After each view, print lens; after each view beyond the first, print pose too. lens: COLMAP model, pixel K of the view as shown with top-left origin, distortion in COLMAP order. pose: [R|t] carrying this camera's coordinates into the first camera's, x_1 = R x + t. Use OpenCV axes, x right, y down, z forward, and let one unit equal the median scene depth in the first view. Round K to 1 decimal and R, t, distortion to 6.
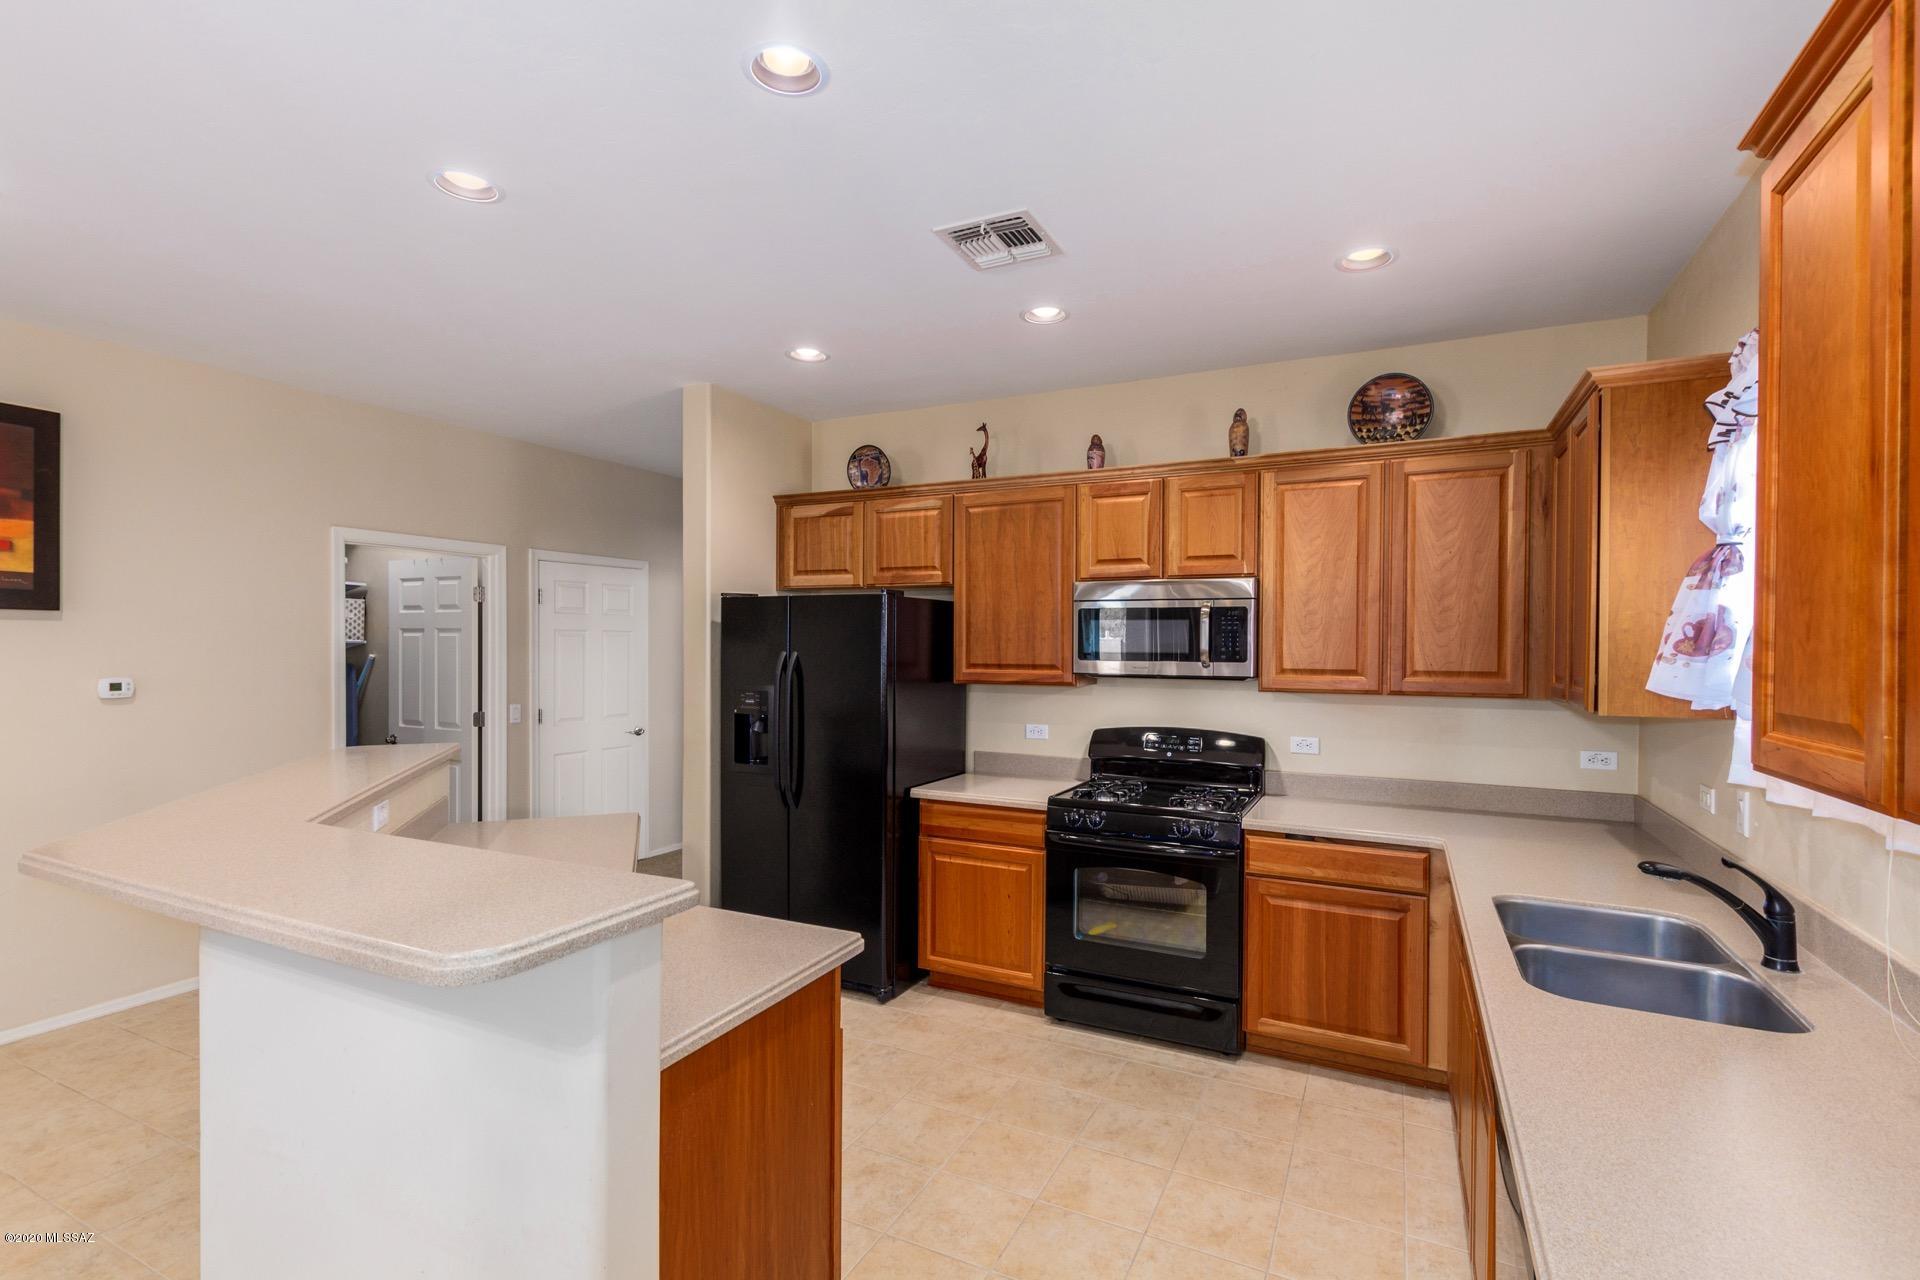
lens RADIAL K [[874.5, 0, 970.4], [0, 874.5, 650.0], [0, 0, 1]] dist [0.009390, -0.002725]
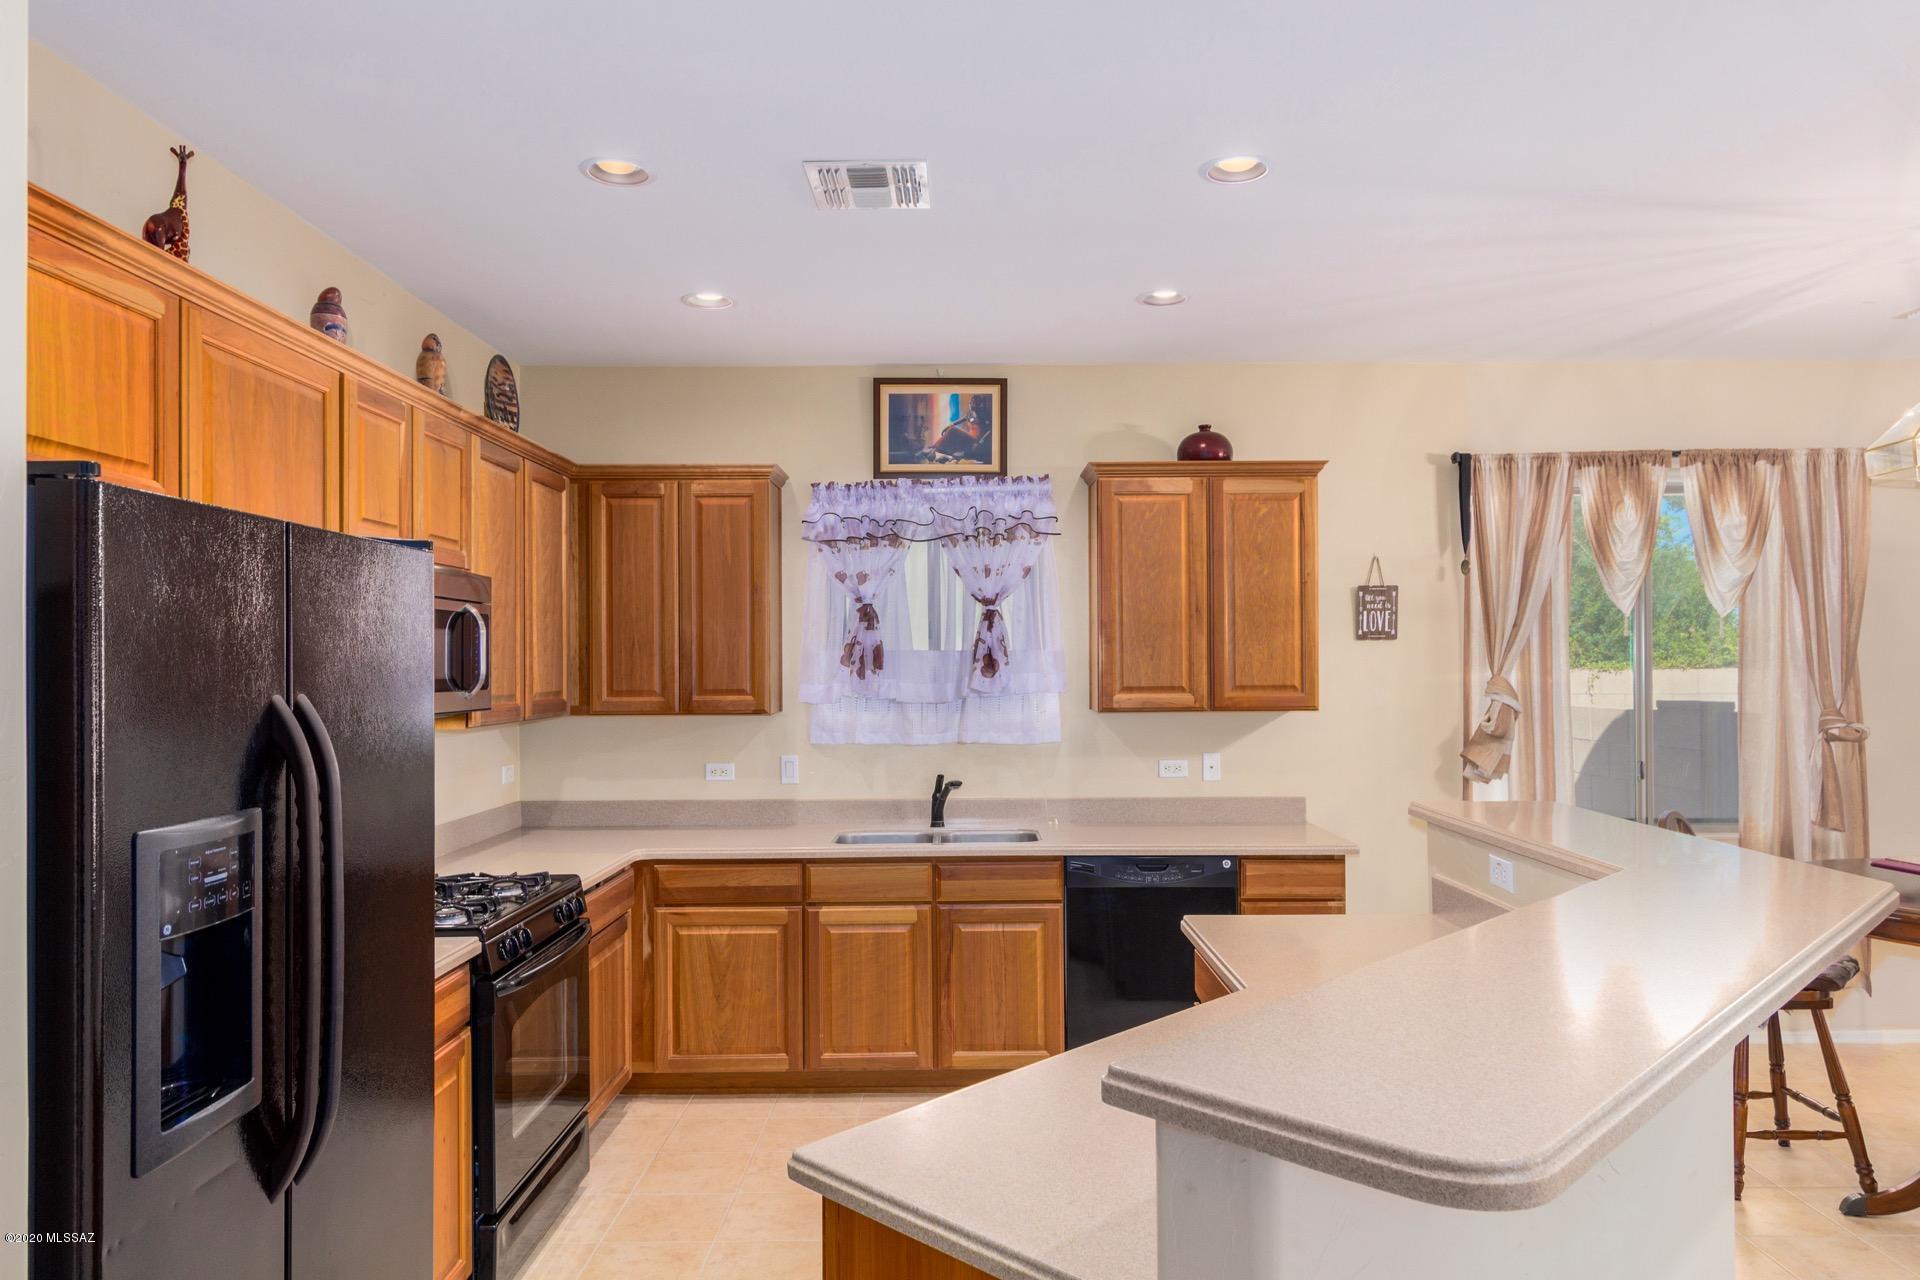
lens RADIAL K [[1246.3, 0, 966.9], [0, 1246.3, 655.0], [0, 0, 1]] dist [0.011697, -0.000270]
pose [[-0.446136, 0.002599, 0.894962, -0.779221], [0.008895, 0.999959, 0.001530, -0.012725], [-0.894921, 0.008643, -0.446141, 1.050448]]
